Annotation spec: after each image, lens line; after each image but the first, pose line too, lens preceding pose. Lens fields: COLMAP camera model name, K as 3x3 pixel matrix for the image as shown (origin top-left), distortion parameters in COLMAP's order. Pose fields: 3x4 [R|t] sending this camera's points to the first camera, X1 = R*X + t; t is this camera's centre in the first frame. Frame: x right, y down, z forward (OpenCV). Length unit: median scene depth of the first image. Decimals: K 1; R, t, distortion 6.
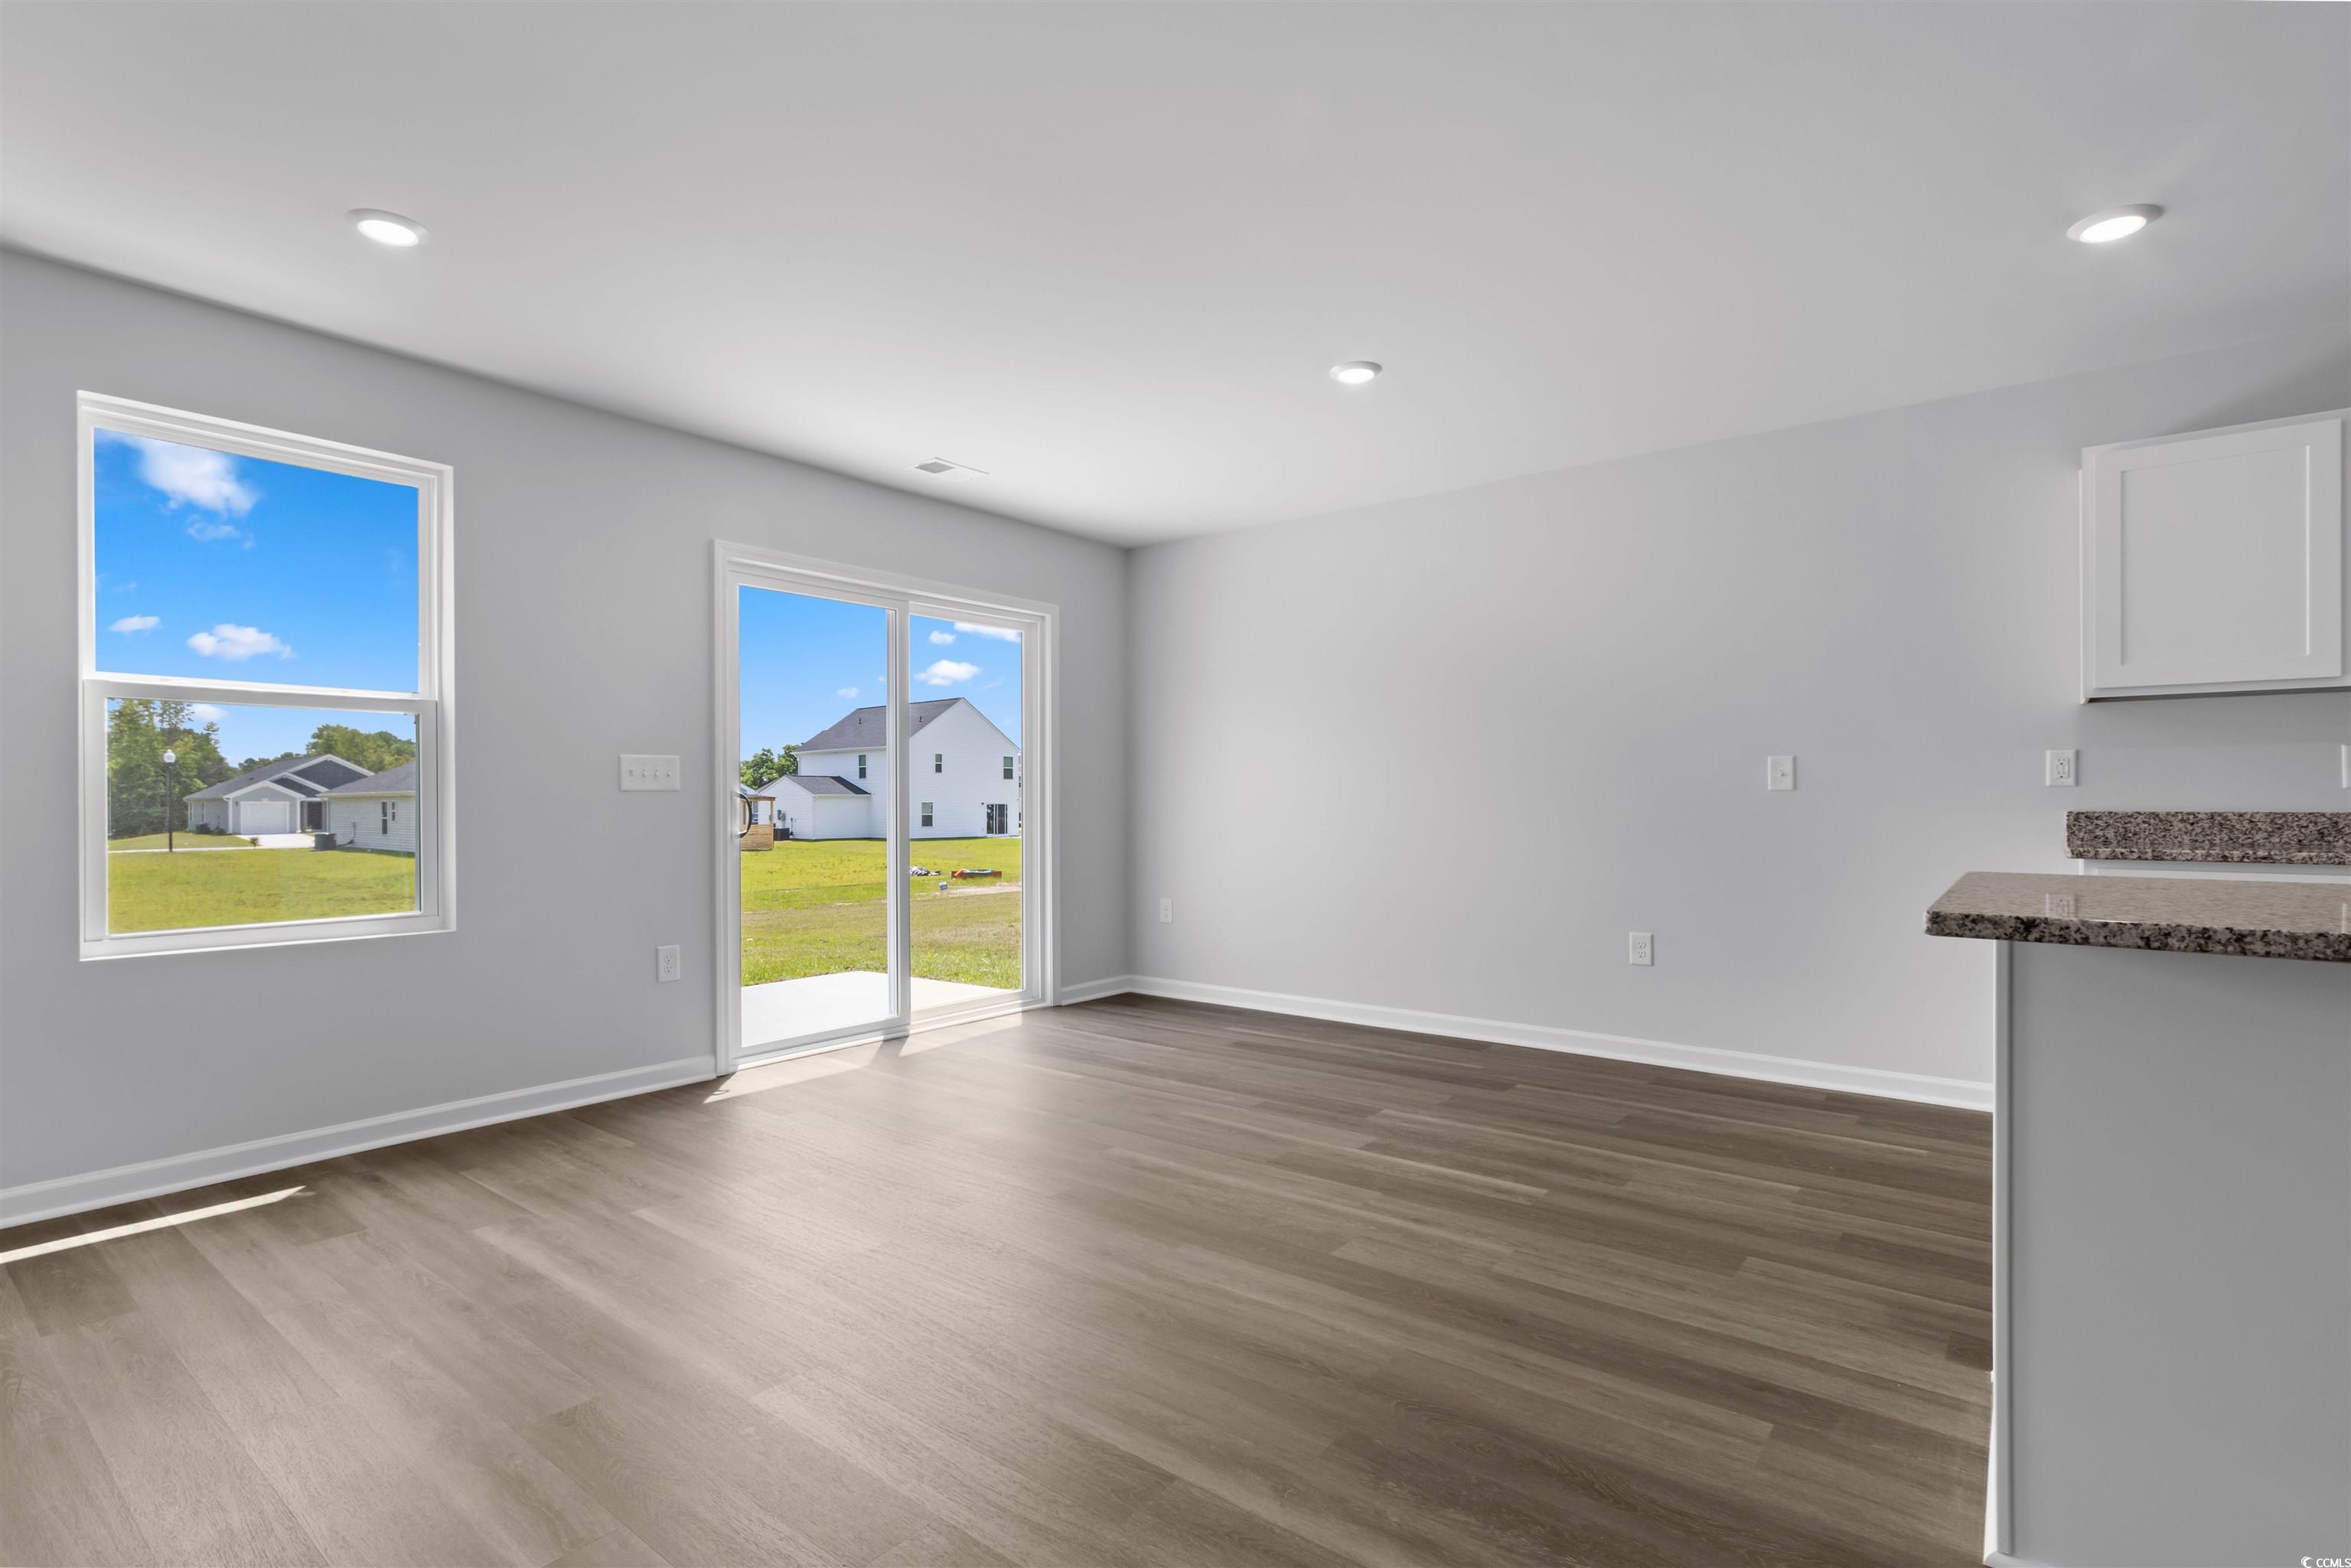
lens RADIAL K [[1133.9, 0, 1130.2], [0, 1133.9, 798.5], [0, 0, 1]] dist [0.005932, -0.000155]
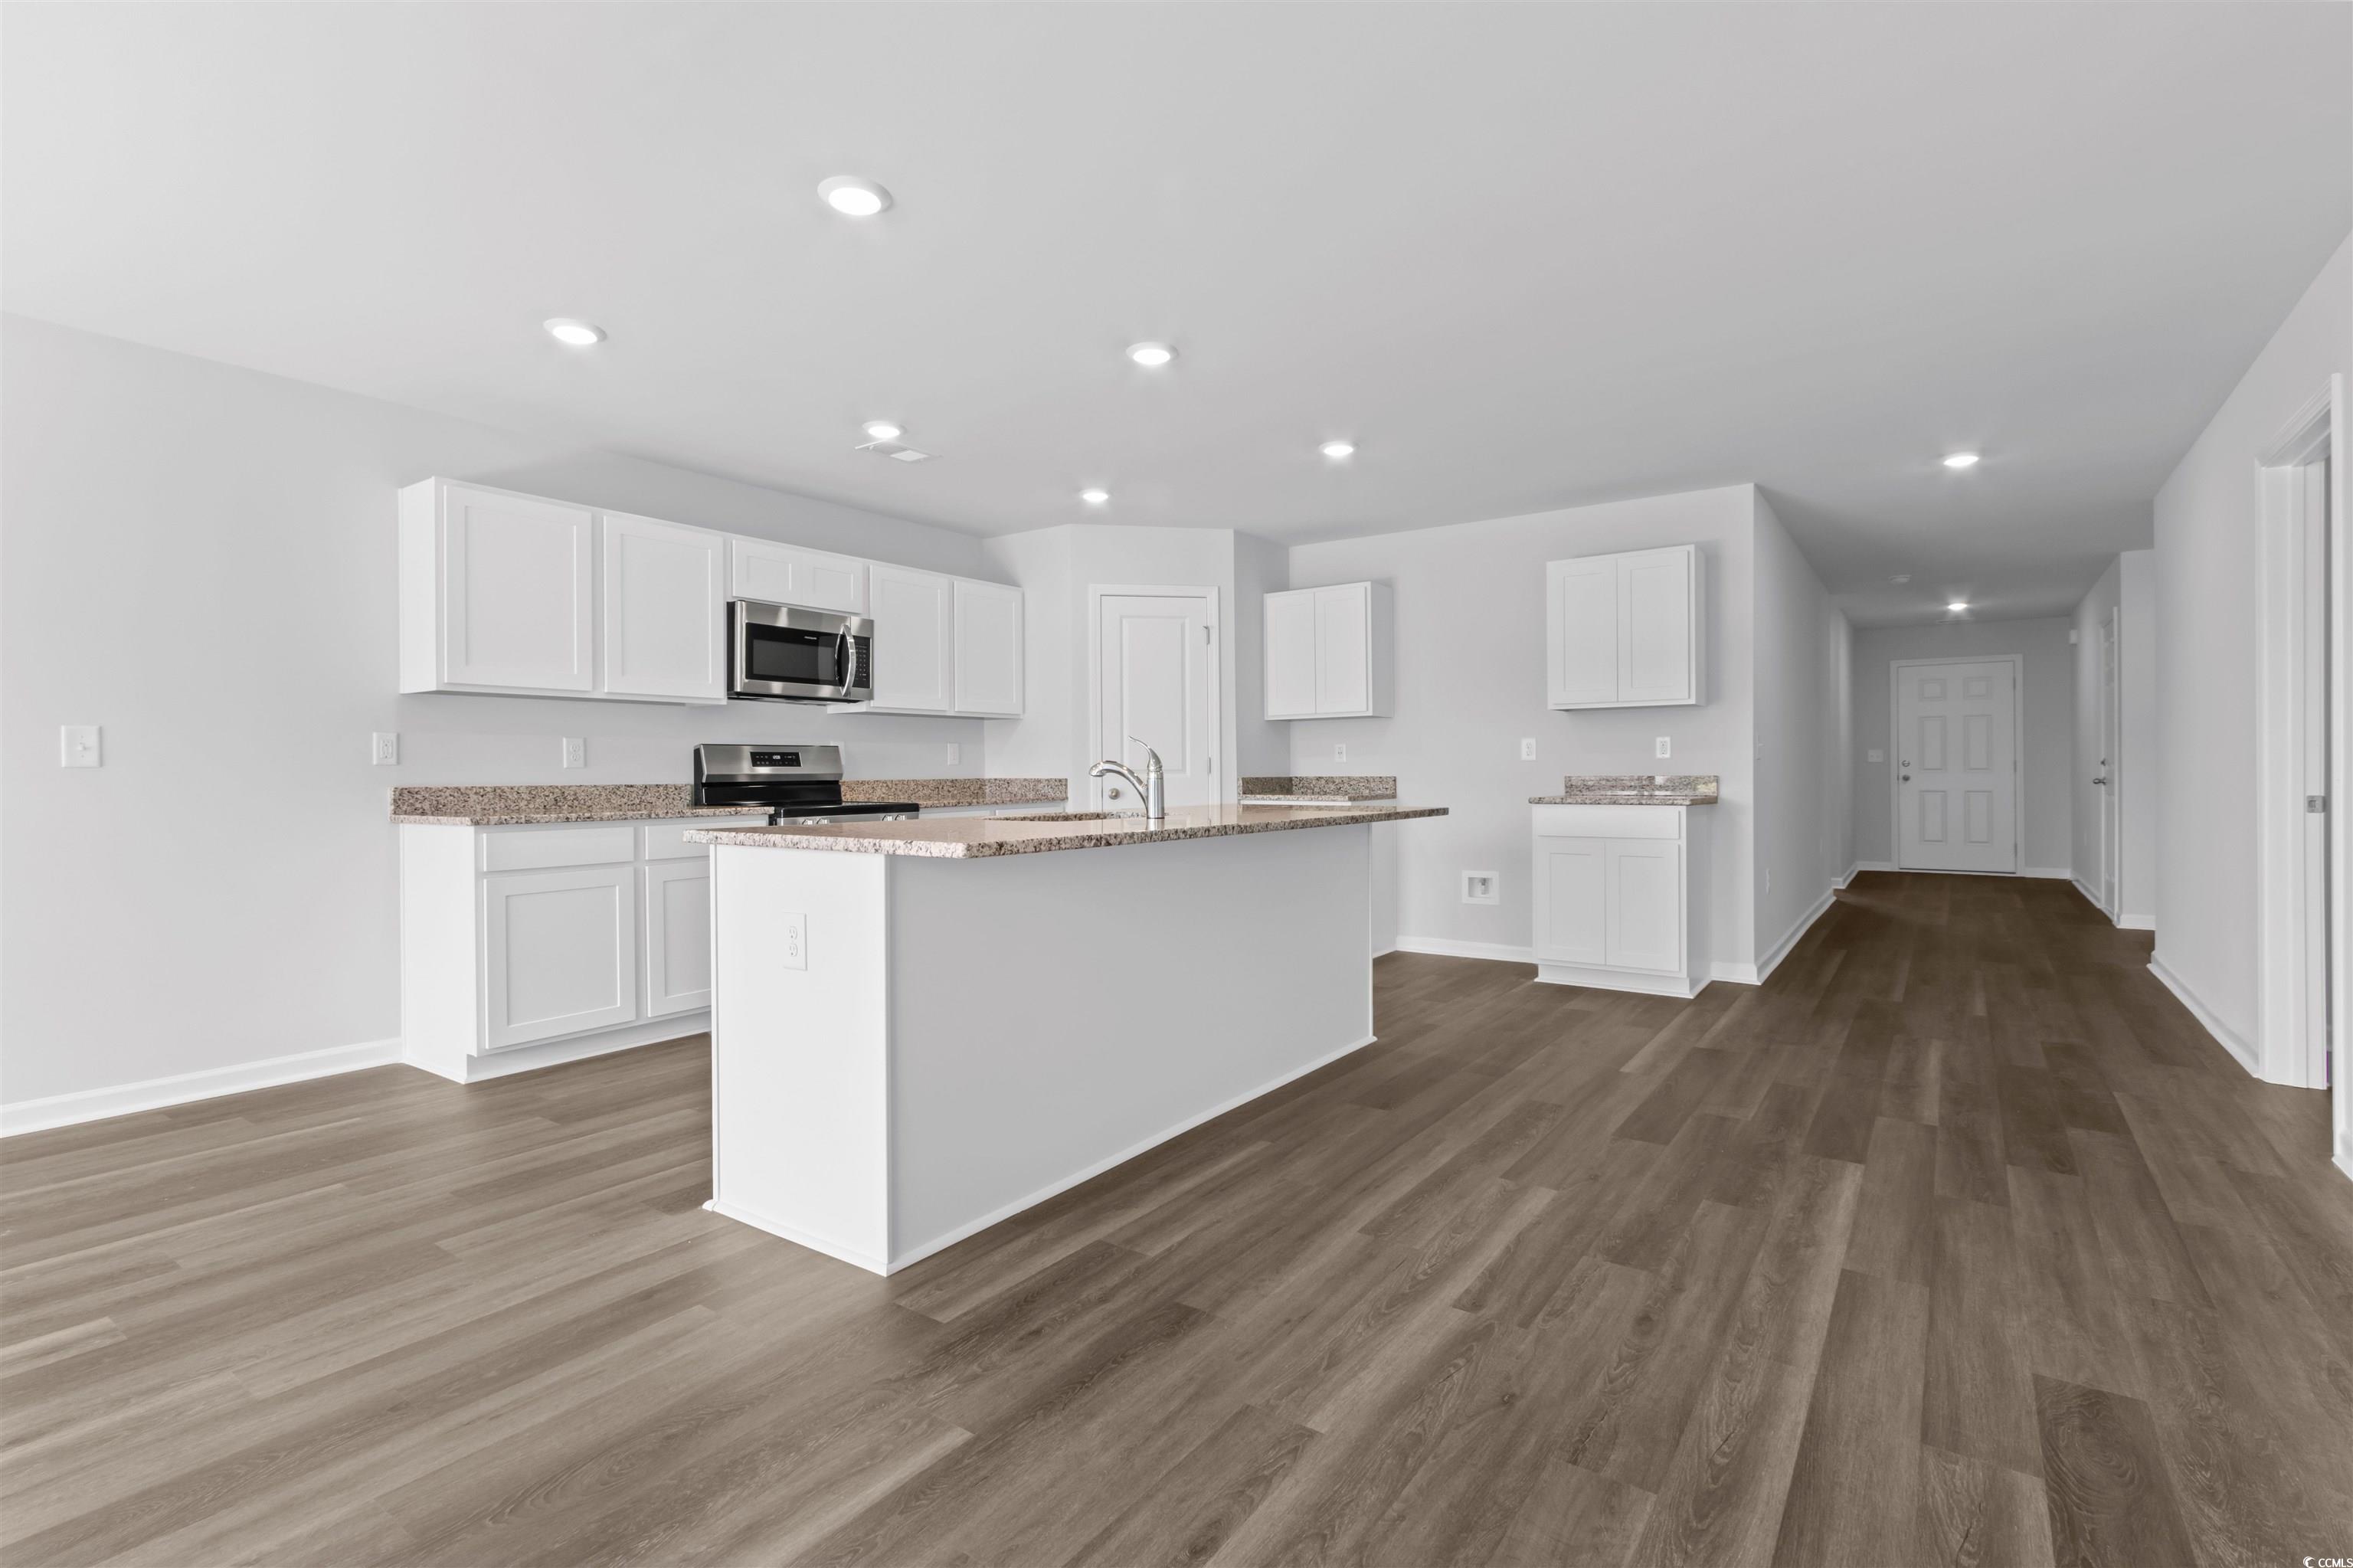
lens RADIAL K [[1092.5, 0, 1162.0], [0, 1092.5, 777.9], [0, 0, 1]] dist [0.005413, -0.003536]
pose [[-0.070884, -0.002075, 0.997482, -0.363724], [0.006449, 0.999976, 0.002539, 0.004535], [-0.997464, 0.006613, -0.070869, 0.368315]]
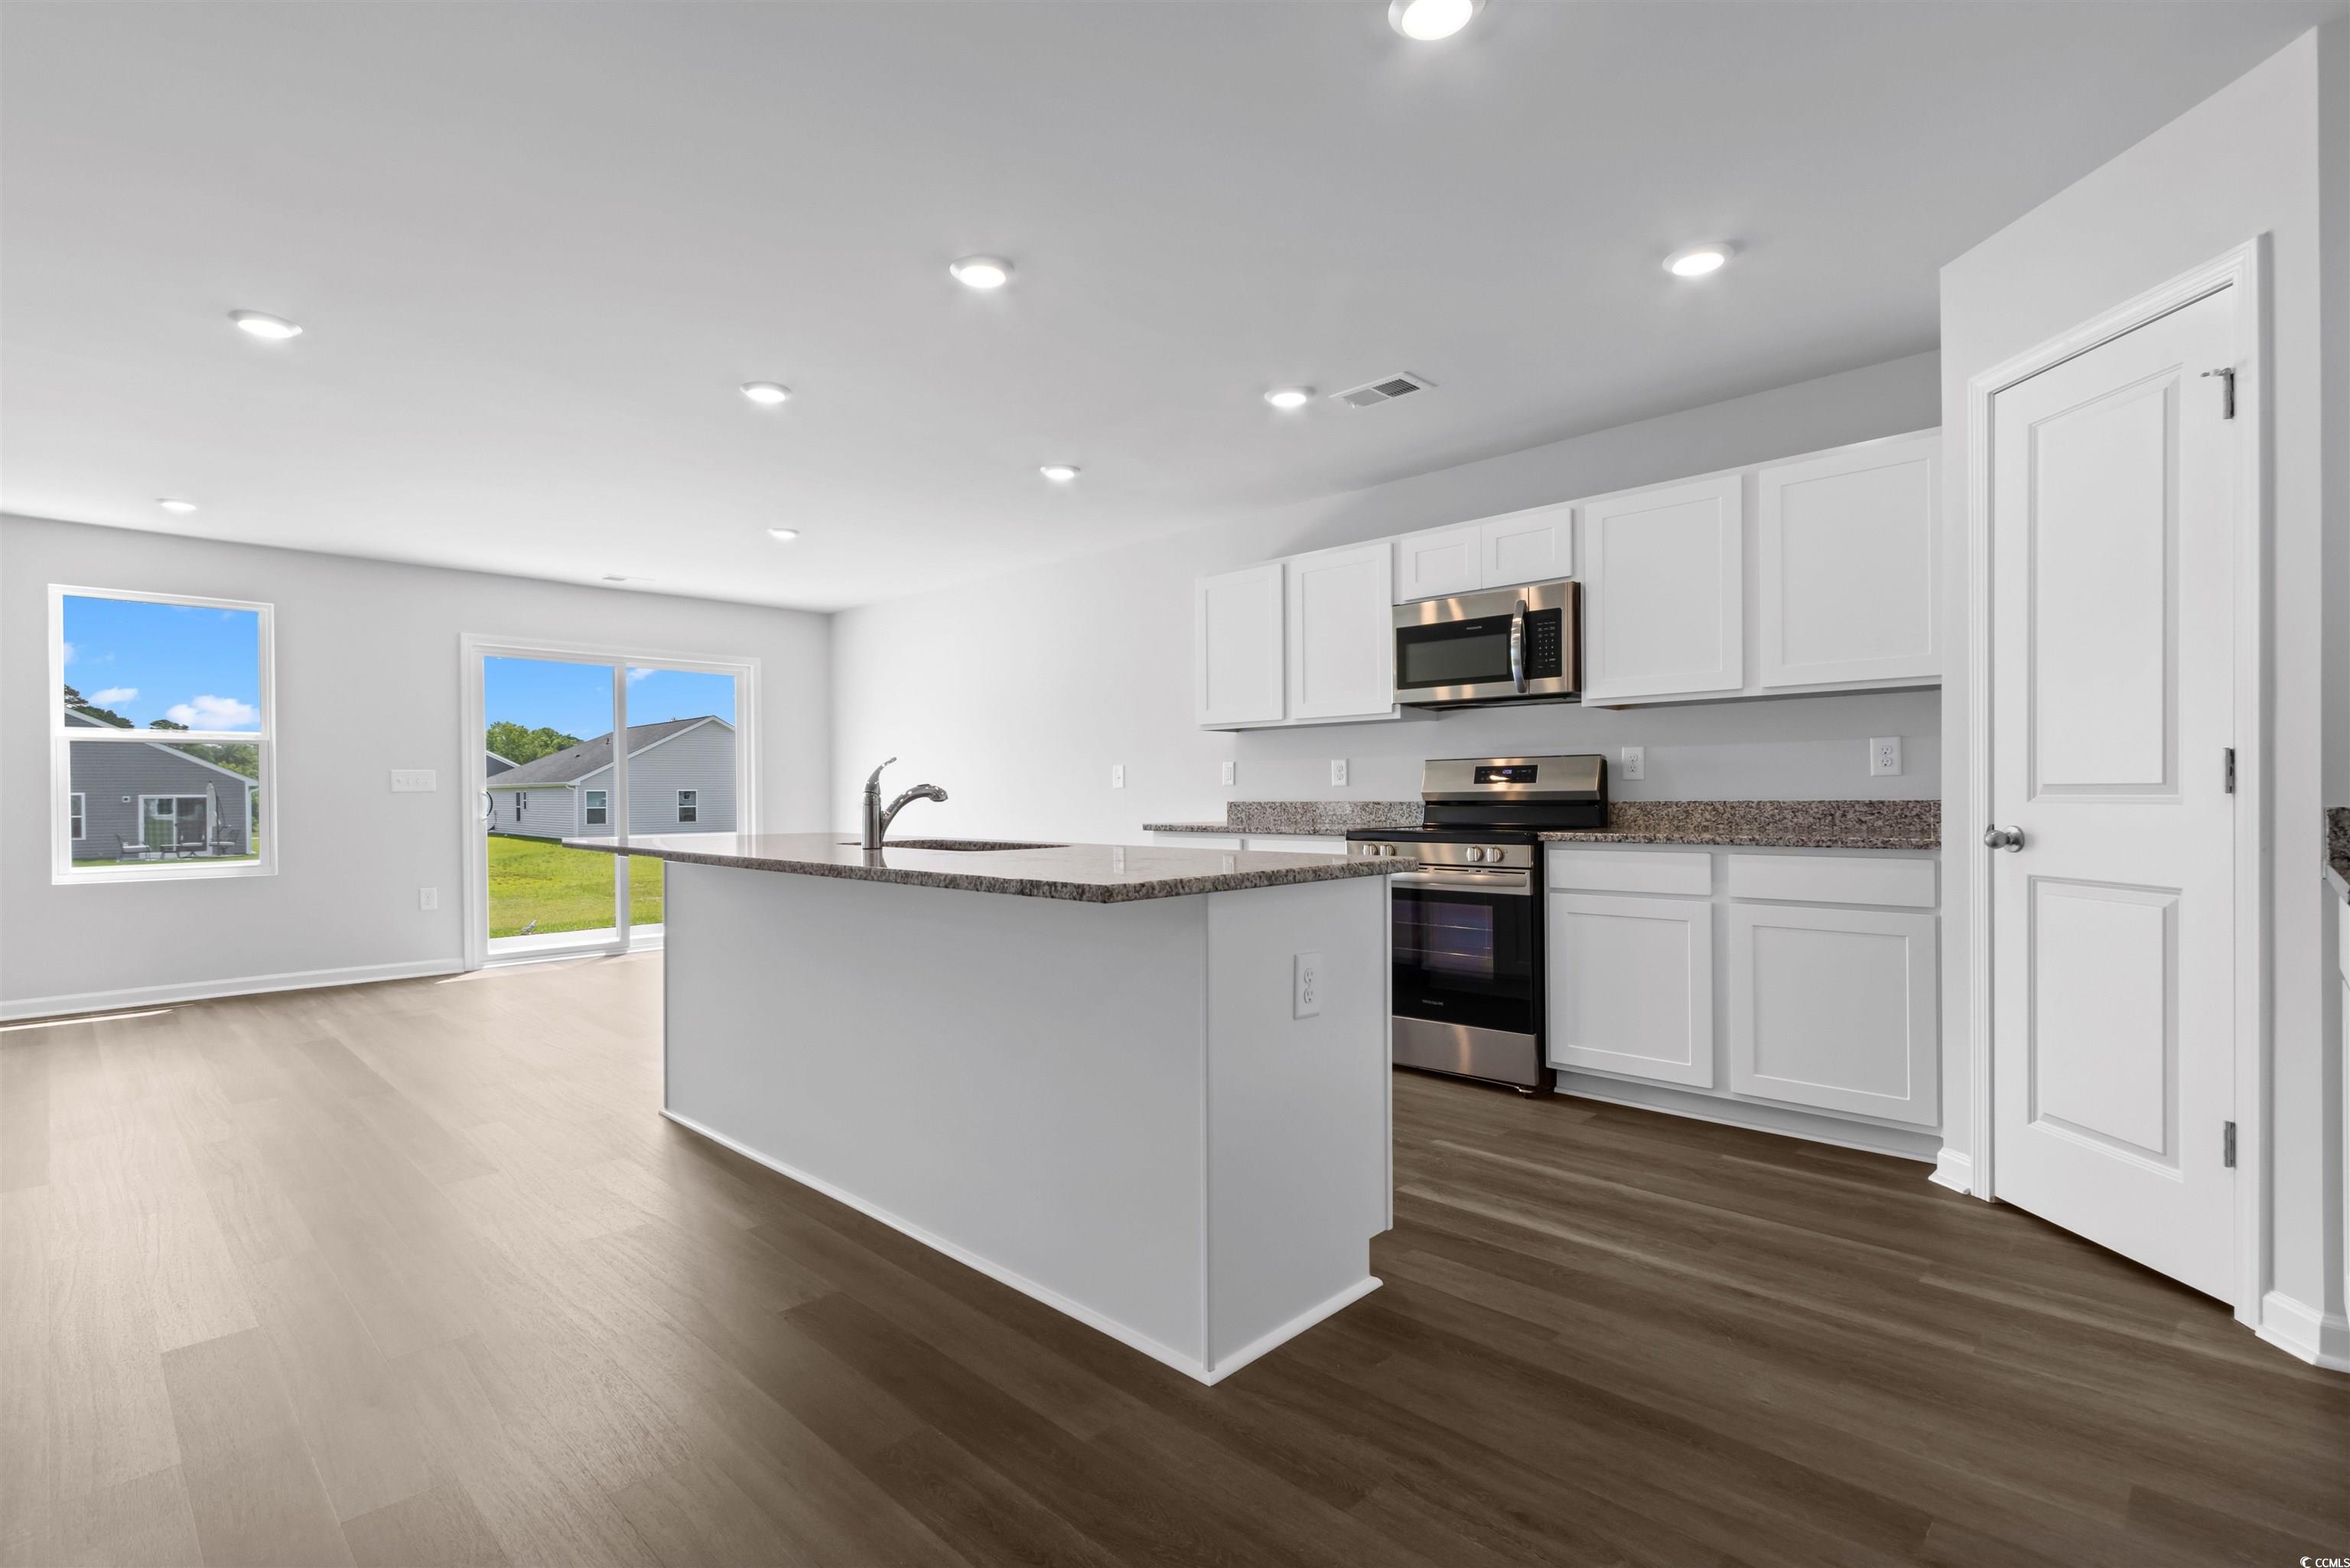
lens RADIAL K [[1091.0, 0, 1101.3], [0, 1091.0, 780.2], [0, 0, 1]] dist [0.005413, -0.003536]
pose [[0.994109, -0.005377, -0.108247, 0.944305], [0.004695, 0.999967, -0.006555, -0.009753], [0.108279, 0.006008, 0.994102, -0.575484]]
